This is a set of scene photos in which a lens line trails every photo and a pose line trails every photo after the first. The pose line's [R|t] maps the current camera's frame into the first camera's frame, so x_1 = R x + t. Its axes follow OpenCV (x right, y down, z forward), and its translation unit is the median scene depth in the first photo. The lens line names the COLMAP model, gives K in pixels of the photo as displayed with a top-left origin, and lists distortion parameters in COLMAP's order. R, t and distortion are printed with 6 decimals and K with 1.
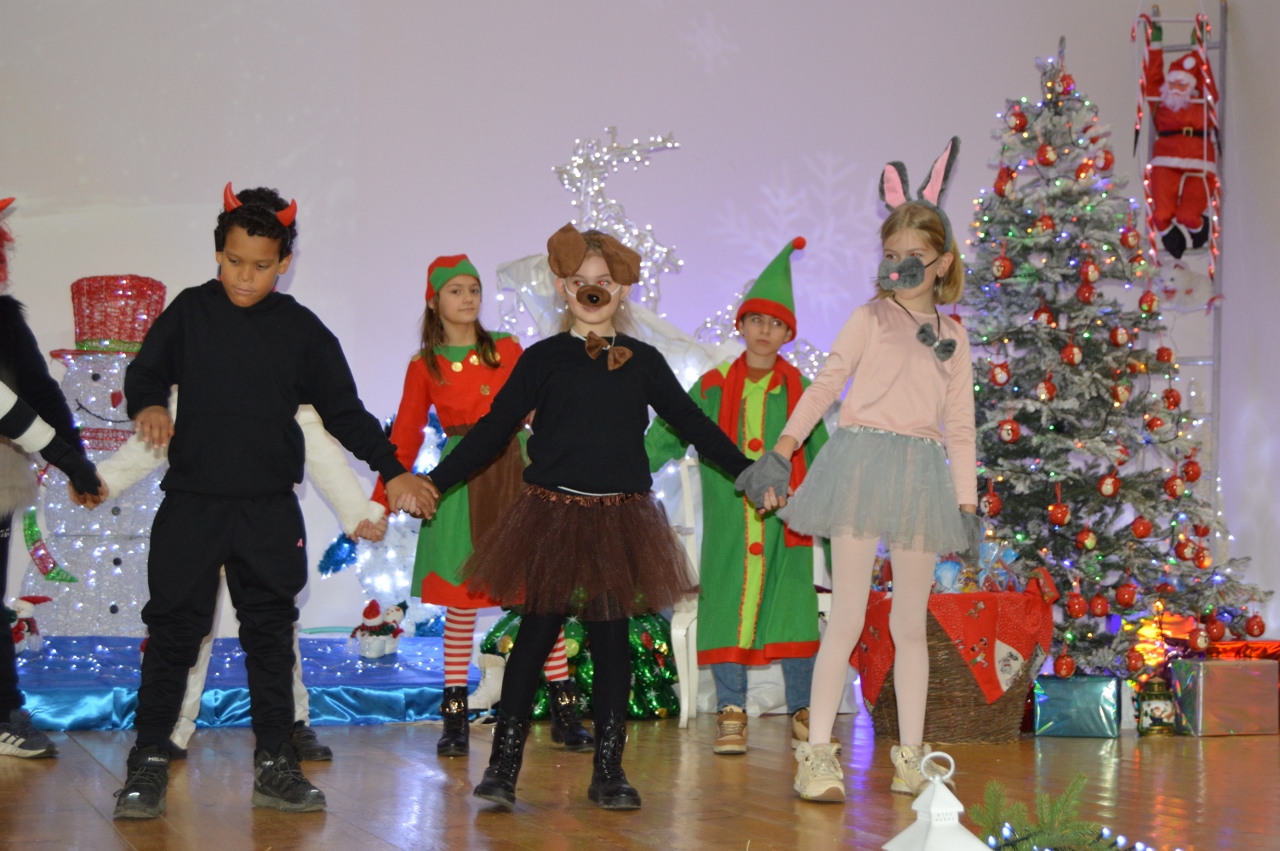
lens RADIAL K [[2176.6, 0, 644.6], [0, 2176.6, 428.4], [0, 0, 1]] dist [-0.034540, 0.008597]
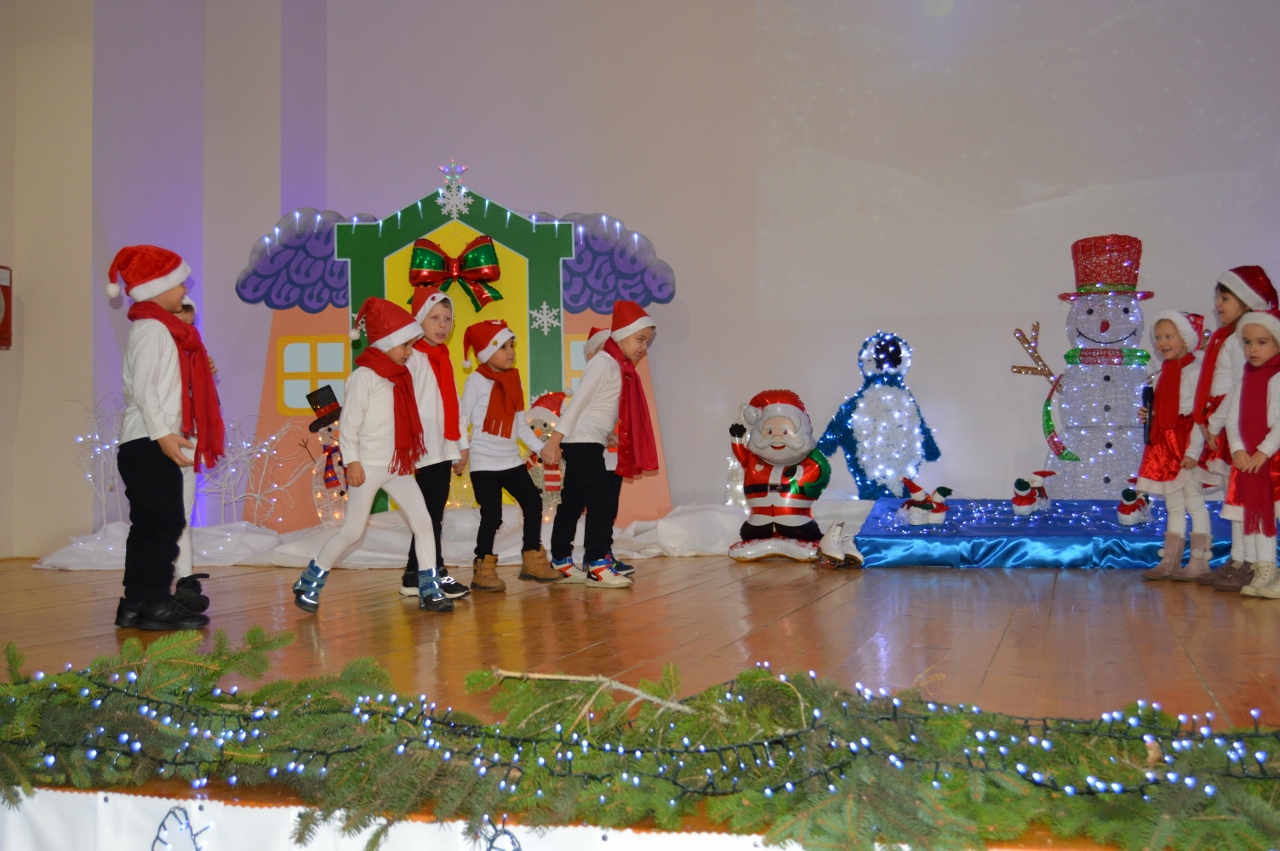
lens RADIAL K [[1498.9, 0, 647.4], [0, 1498.9, 424.7], [0, 0, 1]] dist [-0.060407, 0.003395]
pose [[0.813180, -0.027886, -0.581344, 0.068434], [0.053814, 0.998175, 0.027394, 0.007243], [0.579519, -0.053560, 0.813197, 0.071020]]
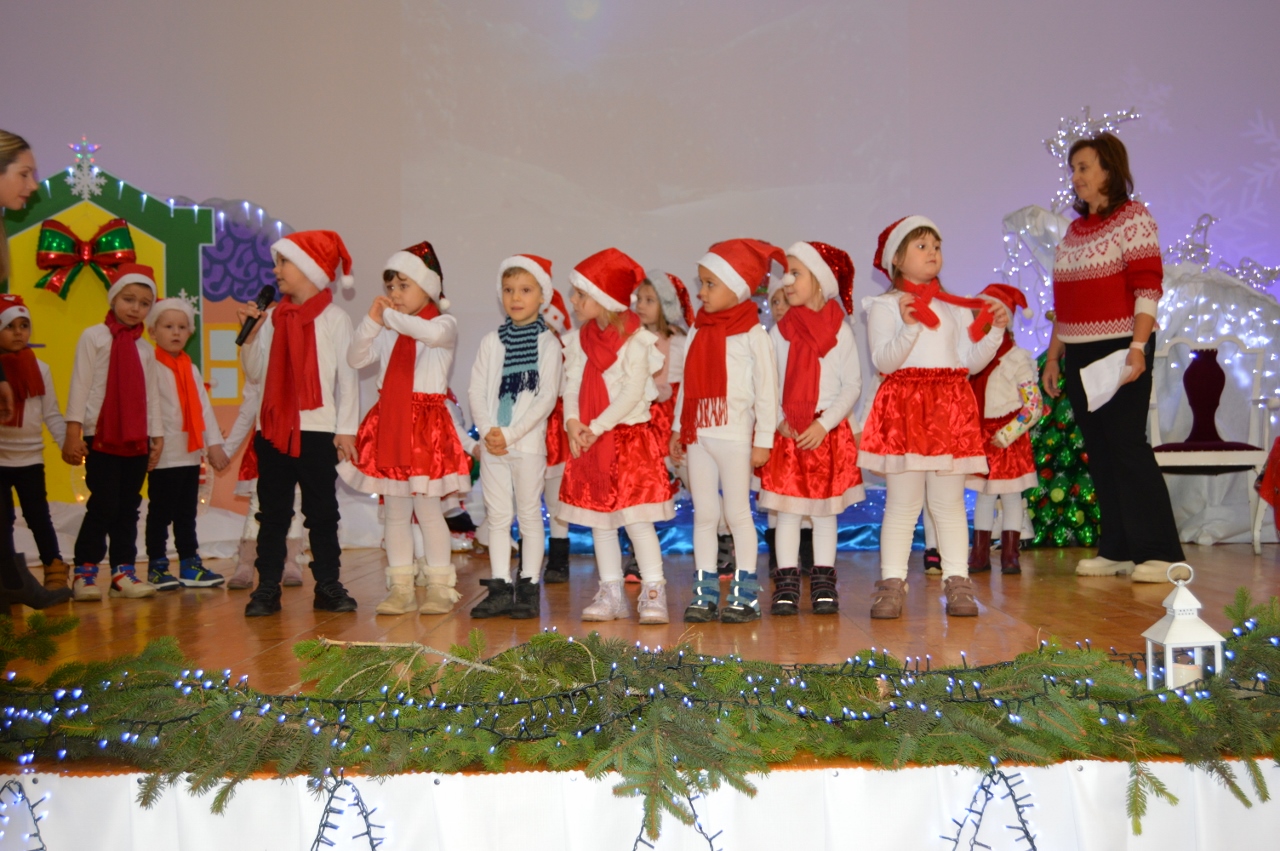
lens RADIAL K [[1552.3, 0, 652.9], [0, 1552.3, 425.6], [0, 0, 1]] dist [-0.057364, 0.002227]
pose [[0.939737, -0.022559, -0.341154, 0.054890], [0.040441, 0.998150, 0.045395, 0.003675], [0.339498, -0.056456, 0.938911, 0.007500]]
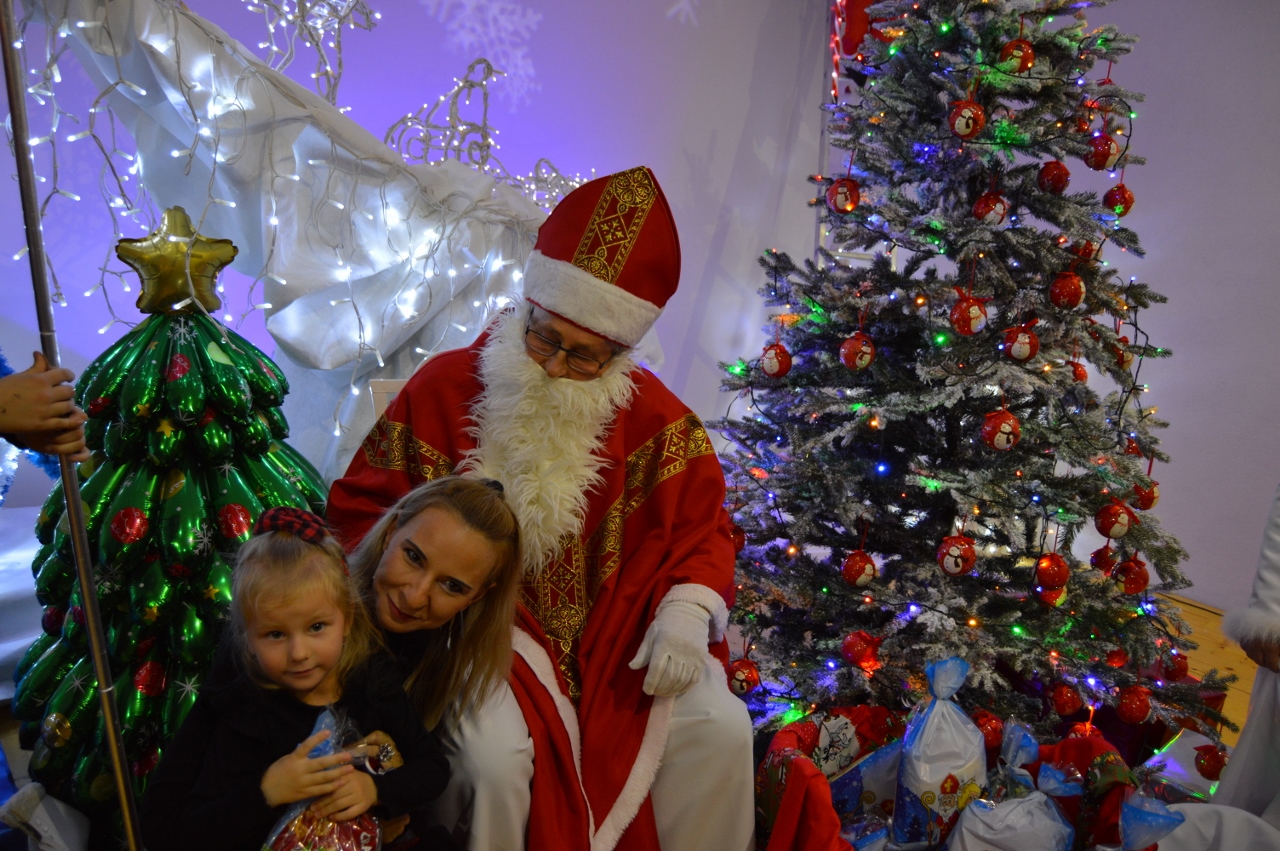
lens RADIAL K [[1011.2, 0, 642.7], [0, 1011.2, 424.6], [0, 0, 1]] dist [-0.094039, 0.036471]
pose [[0.925694, 0.008362, 0.378181, -0.018504], [-0.121963, 0.952963, 0.277465, -0.057199], [-0.358072, -0.302972, 0.883172, 0.746197]]
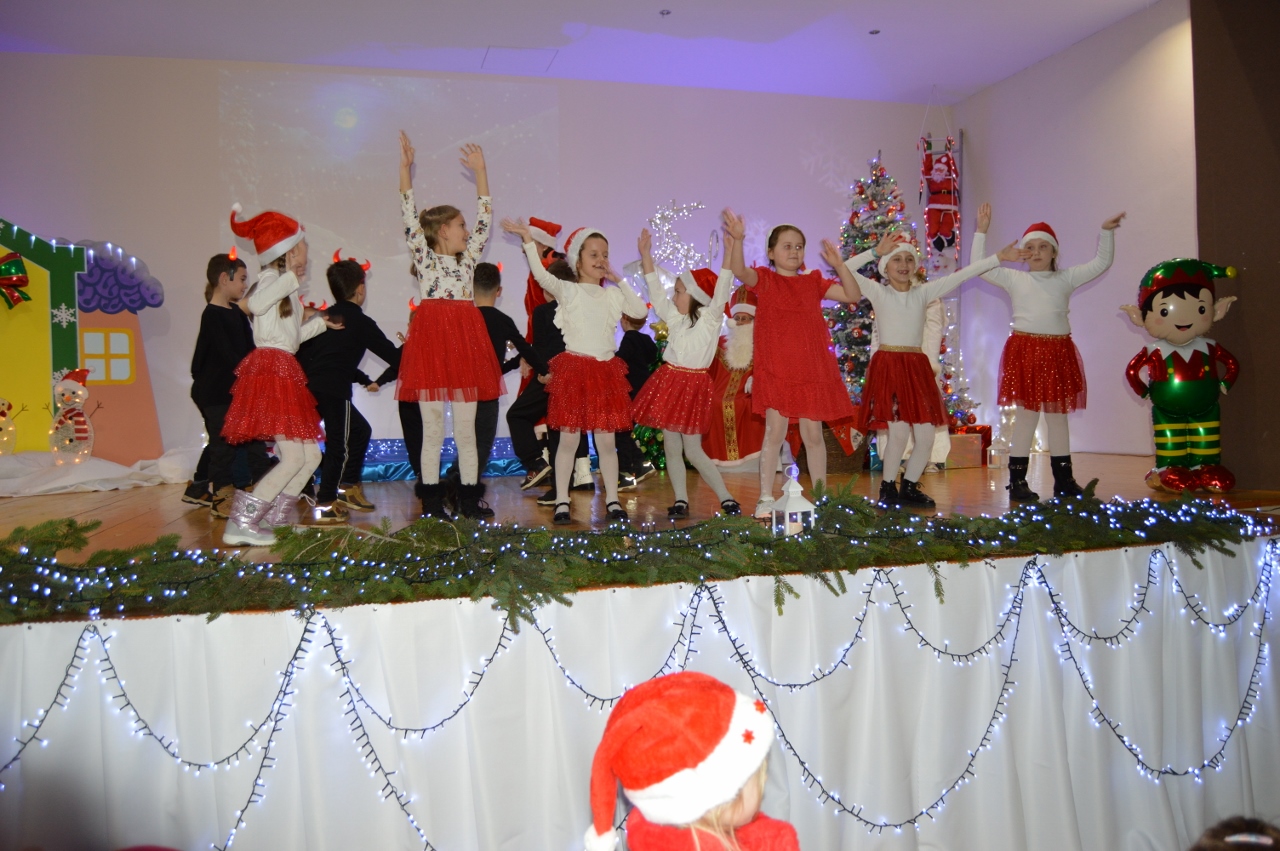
lens RADIAL K [[1016.6, 0, 642.9], [0, 1016.6, 425.5], [0, 0, 1]] dist [-0.097954, 0.042227]
pose [[0.997300, -0.026998, -0.068298, 0.018375], [0.032512, 0.996188, 0.080953, 0.004385], [0.065852, -0.082954, 0.994375, -0.032372]]
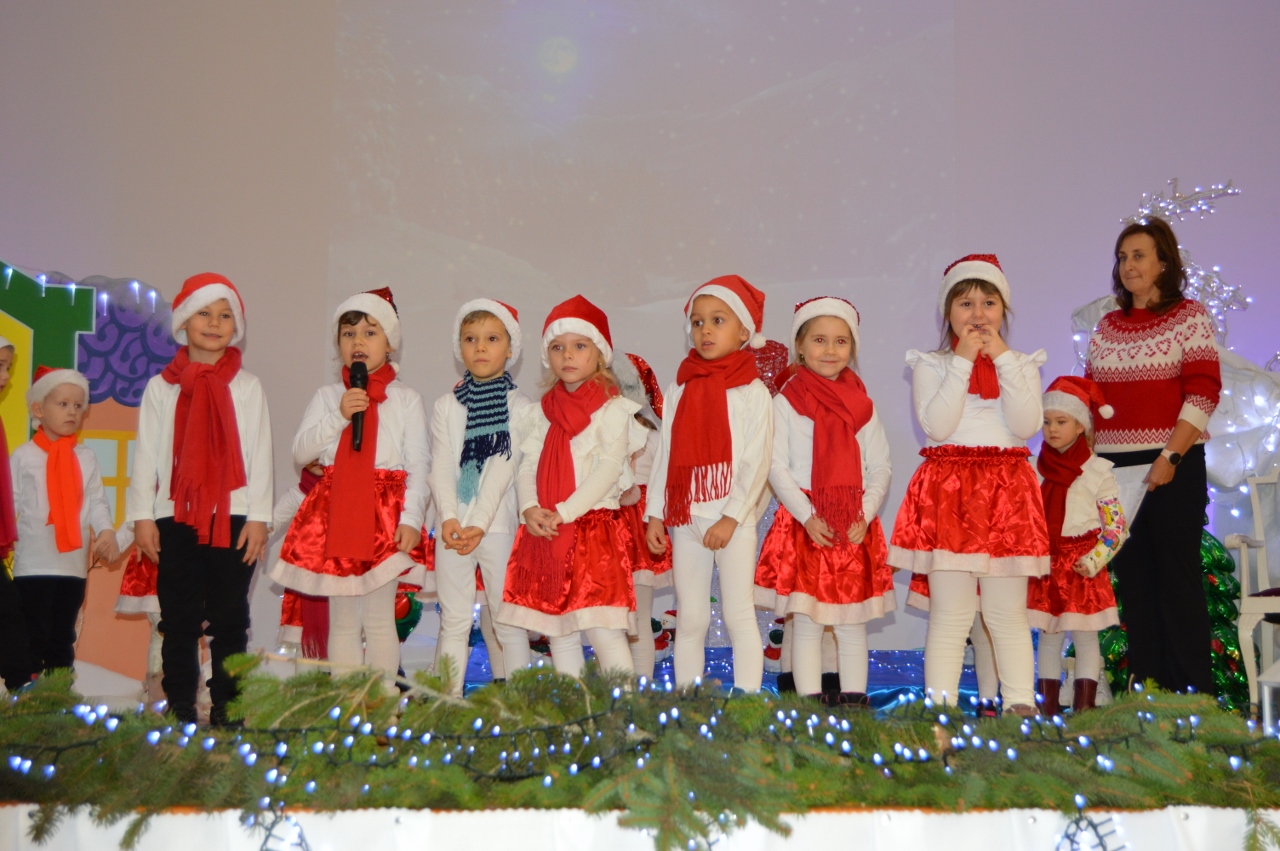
lens RADIAL K [[1967.5, 0, 651.1], [0, 1967.5, 426.4], [0, 0, 1]] dist [-0.031523, -0.092147]
pose [[0.945094, -0.041949, -0.324095, 0.052462], [0.022849, 0.997782, -0.062516, 0.042848], [0.325999, 0.051678, 0.943957, -0.012089]]
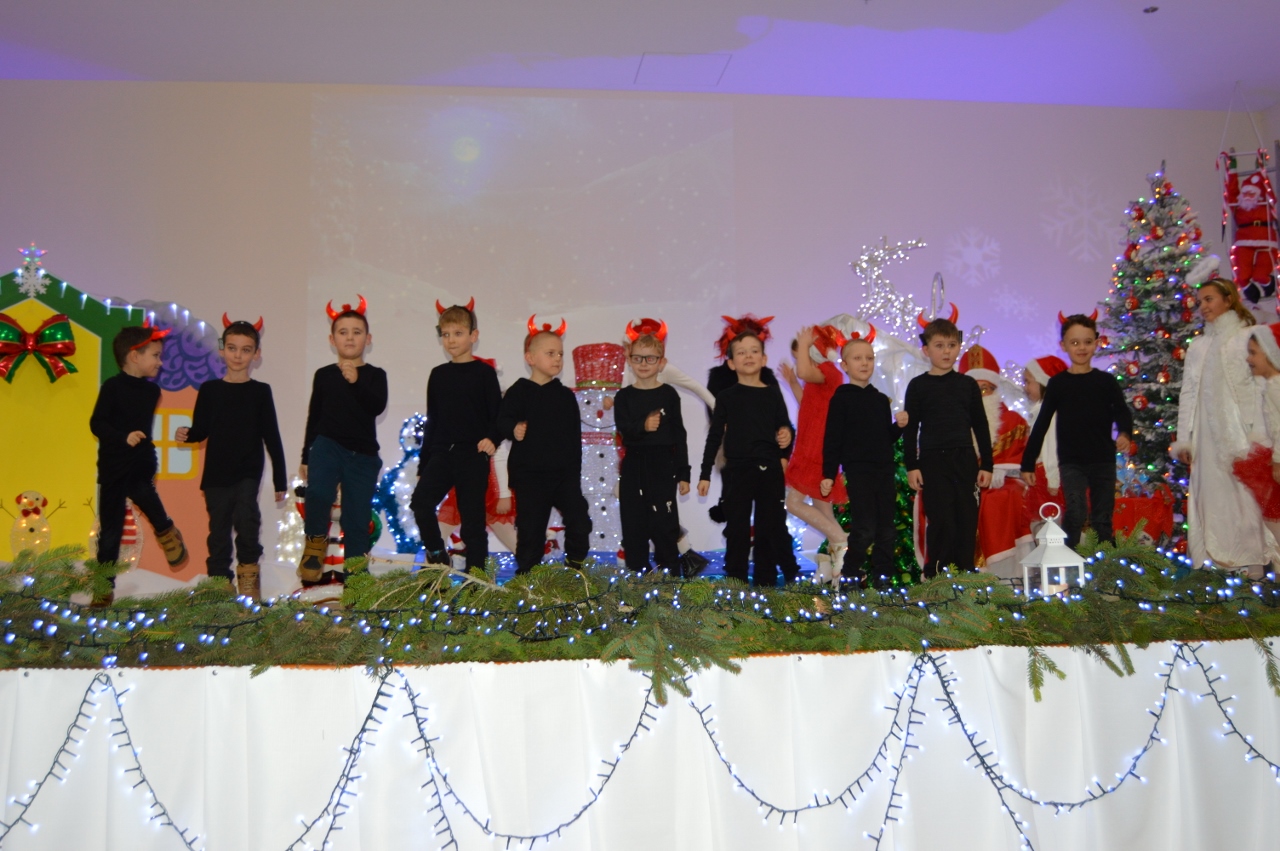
lens RADIAL K [[1331.3, 0, 648.6], [0, 1331.3, 425.6], [0, 0, 1]] dist [-0.070085, 0.015675]
pose [[0.976087, -0.044726, -0.212730, 0.019008], [0.036548, 0.998439, -0.042224, 0.042720], [0.214287, 0.033439, 0.976198, -0.021451]]
